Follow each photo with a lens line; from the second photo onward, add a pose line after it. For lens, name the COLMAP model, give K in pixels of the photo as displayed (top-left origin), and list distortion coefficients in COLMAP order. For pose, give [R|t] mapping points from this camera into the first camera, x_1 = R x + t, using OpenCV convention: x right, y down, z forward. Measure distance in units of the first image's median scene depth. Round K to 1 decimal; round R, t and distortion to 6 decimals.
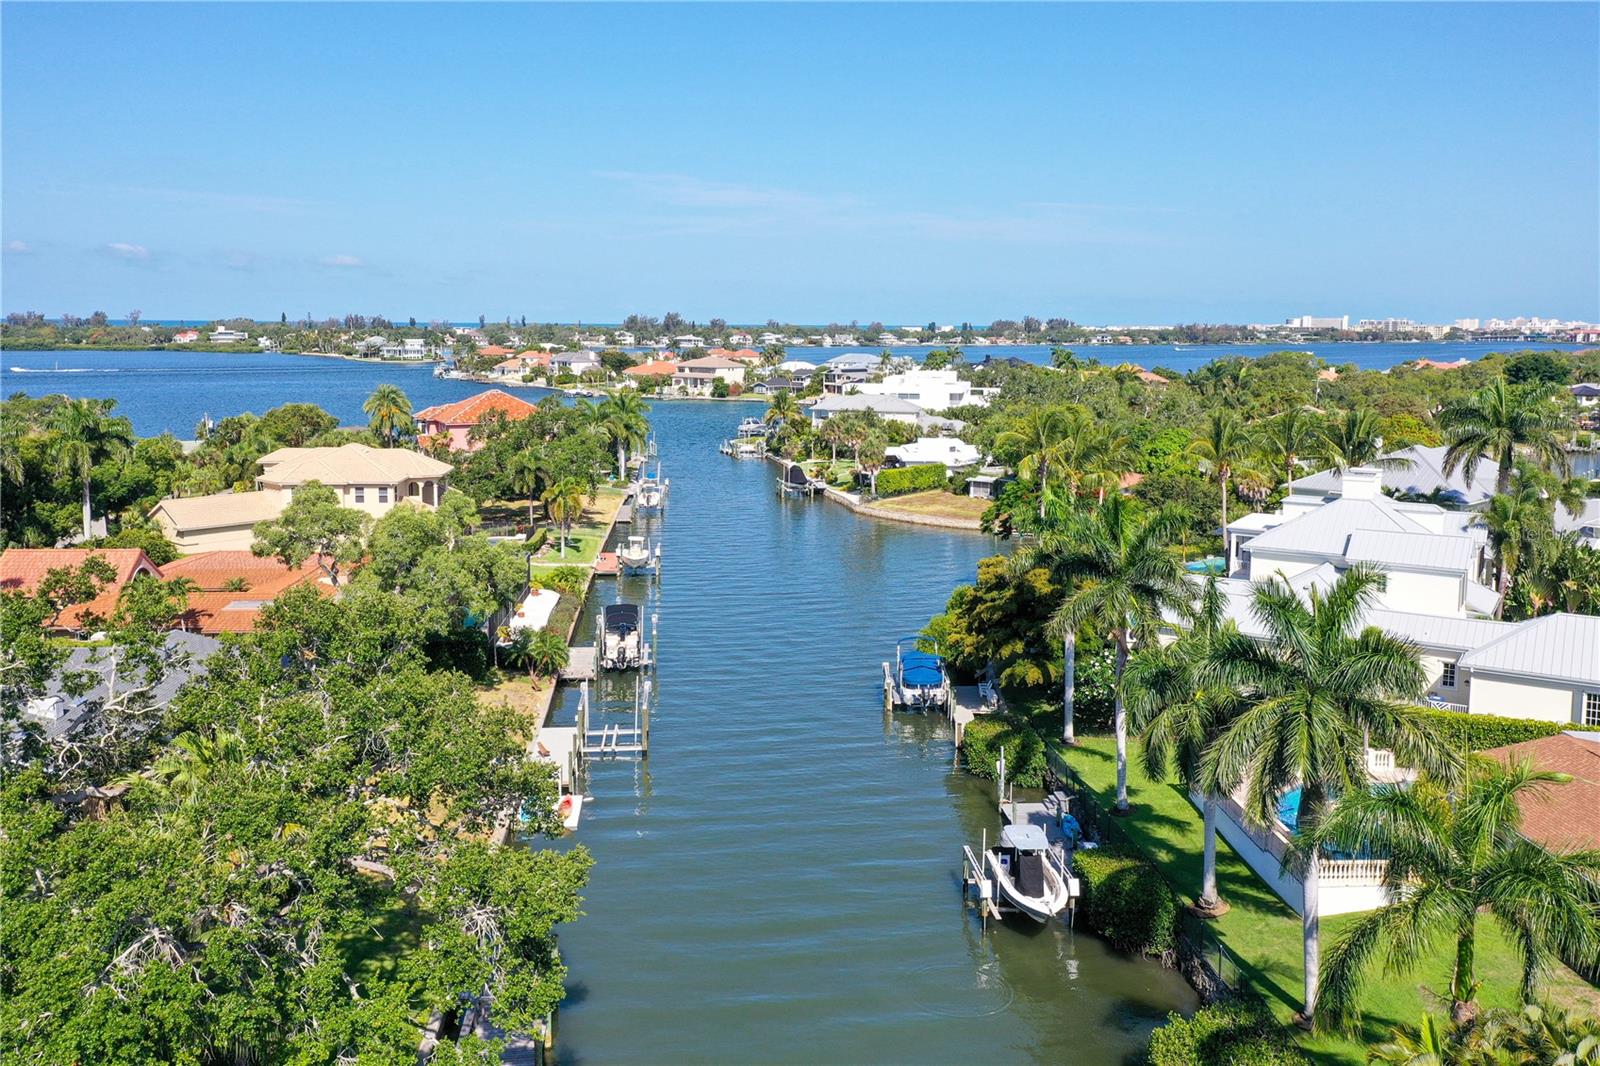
lens RADIAL K [[1321.7, 0, 786.4], [0, 1321.7, 450.1], [0, 0, 1]] dist [0.020539, 0.002389]
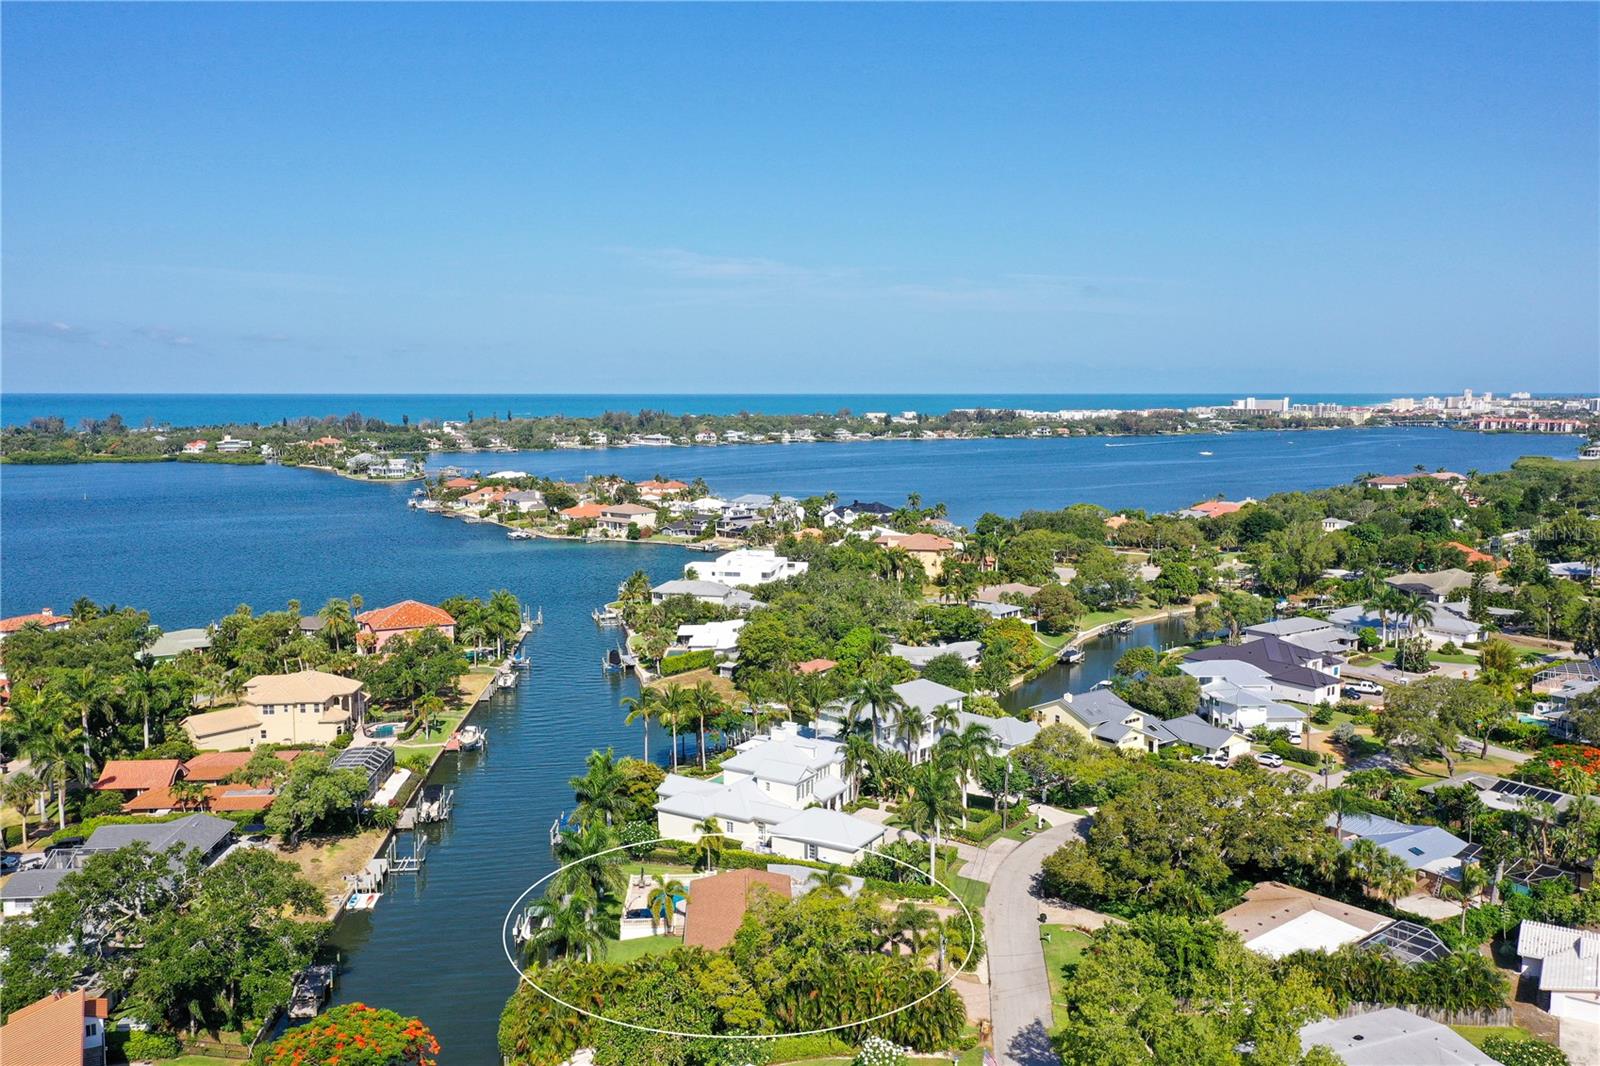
lens RADIAL K [[1278.5, 0, 794.3], [0, 1278.5, 539.1], [0, 0, 1]] dist [0.016564, 0.002586]
pose [[0.999912, -0.007076, 0.011235, 0.204913], [0.006865, 0.999802, 0.018703, -0.146212], [-0.011365, -0.018624, 0.999762, -0.457430]]
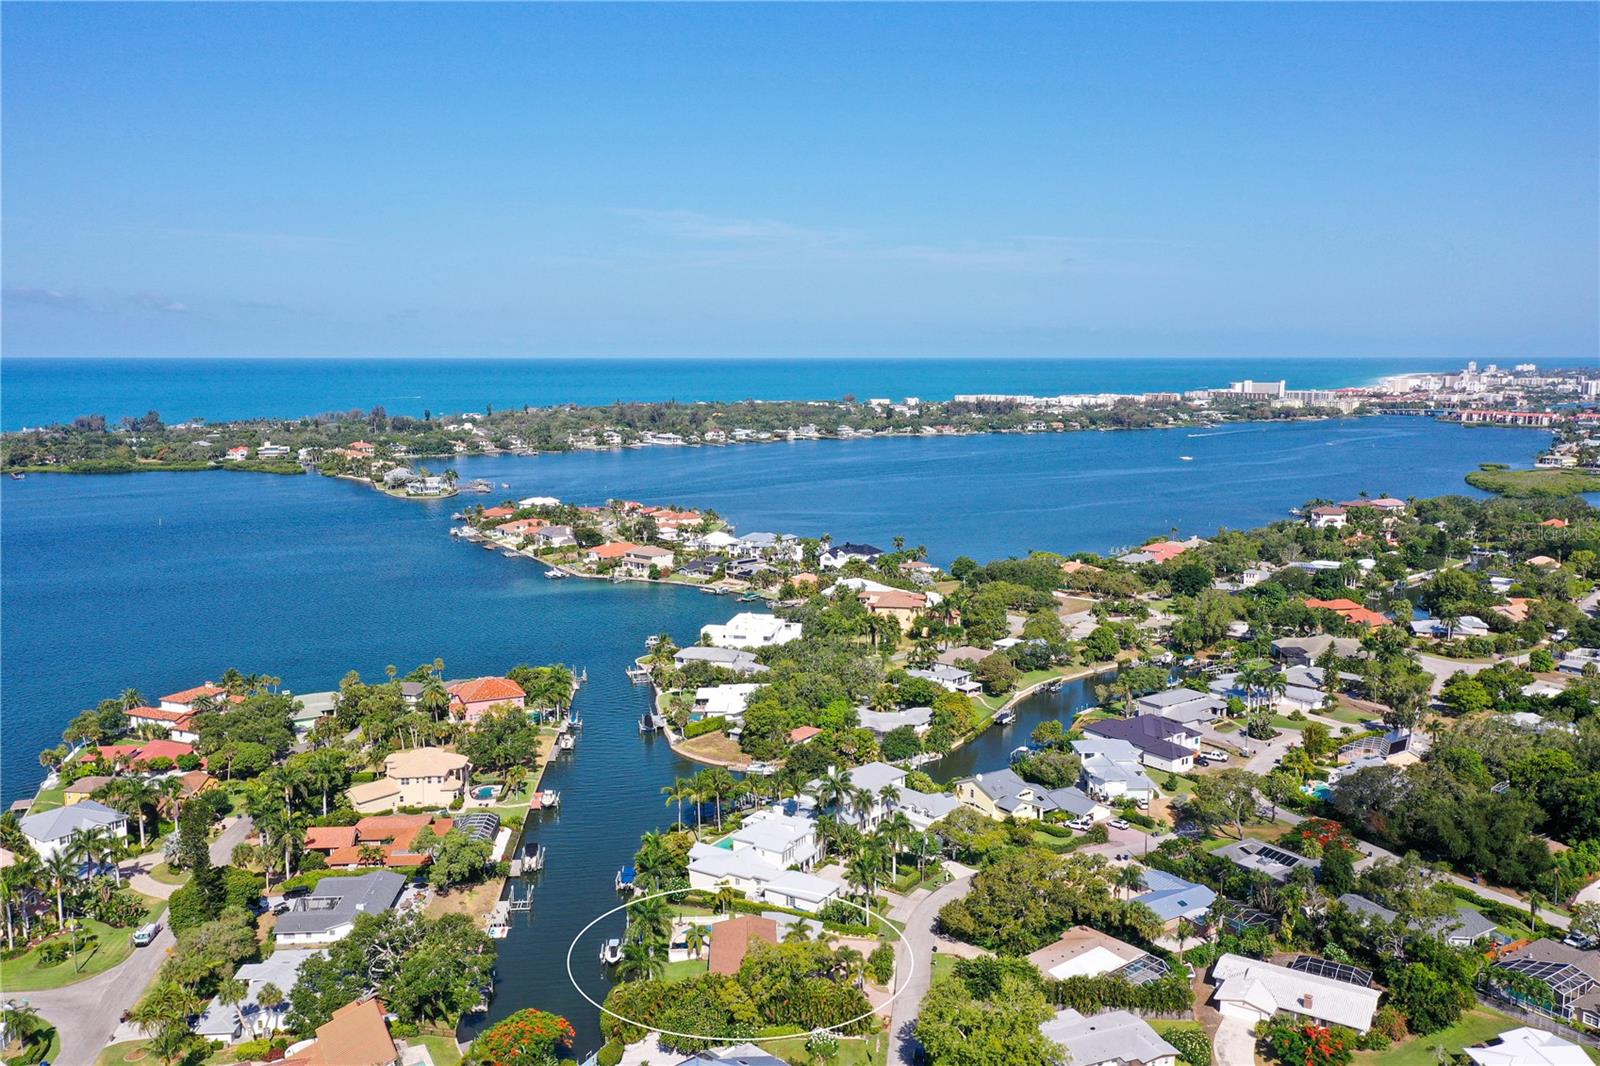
lens RADIAL K [[1278.5, 0, 794.3], [0, 1278.5, 539.1], [0, 0, 1]] dist [0.016564, 0.002586]
pose [[0.999969, -0.006347, 0.004765, 0.223655], [0.006122, 0.998930, 0.045834, -0.344799], [-0.005051, -0.045803, 0.998938, -0.882836]]
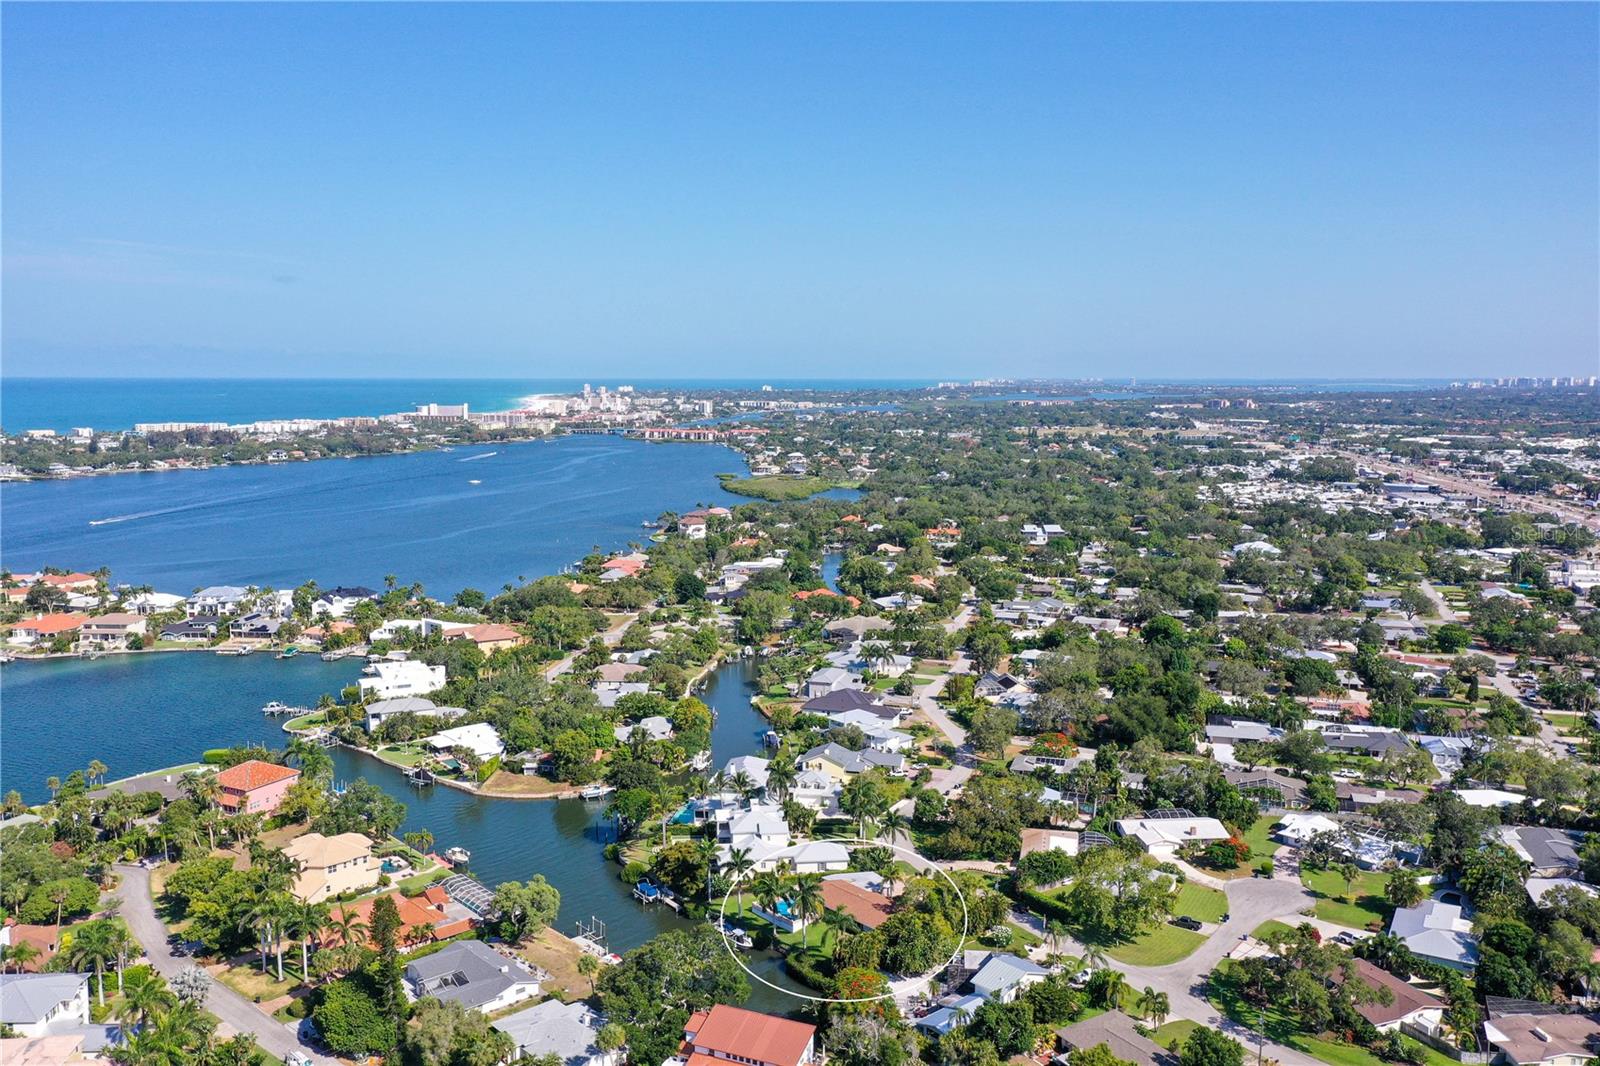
lens RADIAL K [[1278.5, 0, 794.3], [0, 1278.5, 539.1], [0, 0, 1]] dist [0.016564, 0.002586]
pose [[0.785724, -0.083972, 0.612852, -0.711276], [0.064328, 0.996463, 0.054060, -0.404977], [-0.615224, -0.003052, 0.788347, -0.820673]]
